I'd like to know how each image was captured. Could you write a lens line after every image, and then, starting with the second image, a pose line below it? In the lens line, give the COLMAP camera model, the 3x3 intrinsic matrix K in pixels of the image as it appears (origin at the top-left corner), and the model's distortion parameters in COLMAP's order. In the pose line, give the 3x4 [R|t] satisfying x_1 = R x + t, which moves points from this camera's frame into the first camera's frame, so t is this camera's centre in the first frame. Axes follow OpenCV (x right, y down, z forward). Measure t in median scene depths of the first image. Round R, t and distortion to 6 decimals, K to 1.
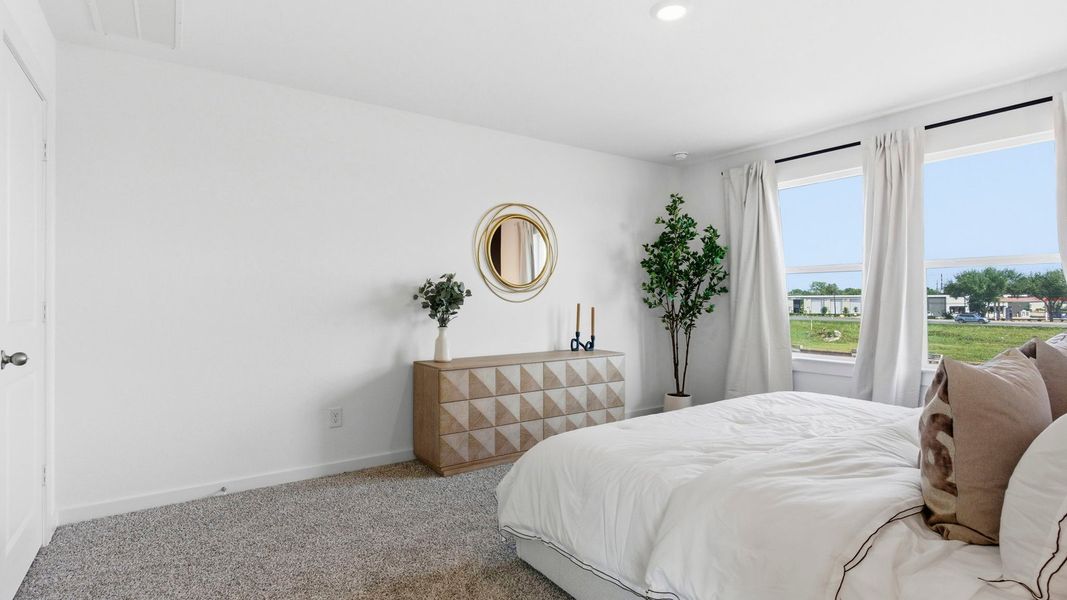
lens RADIAL K [[532.5, 0, 530.6], [0, 532.5, 306.8], [0, 0, 1]] dist [0.003629, 0.000931]
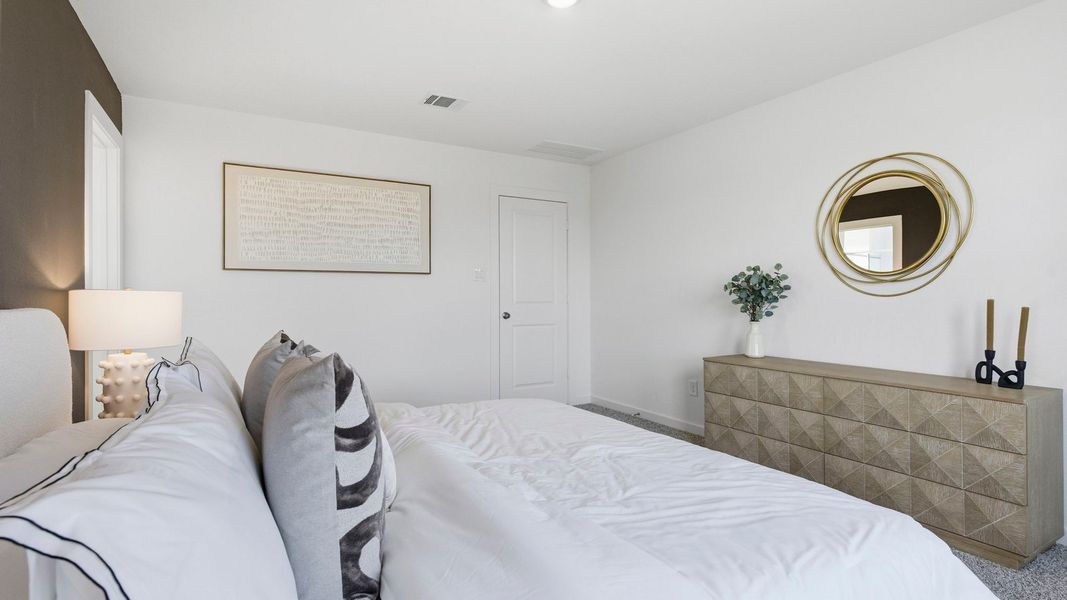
lens RADIAL K [[532.5, 0, 530.6], [0, 532.5, 306.8], [0, 0, 1]] dist [0.003629, 0.000931]
pose [[-0.117187, 0.021238, -0.992883, 0.782314], [-0.012472, 0.999661, 0.022855, -0.005205], [0.993032, 0.015062, -0.116882, 0.658141]]
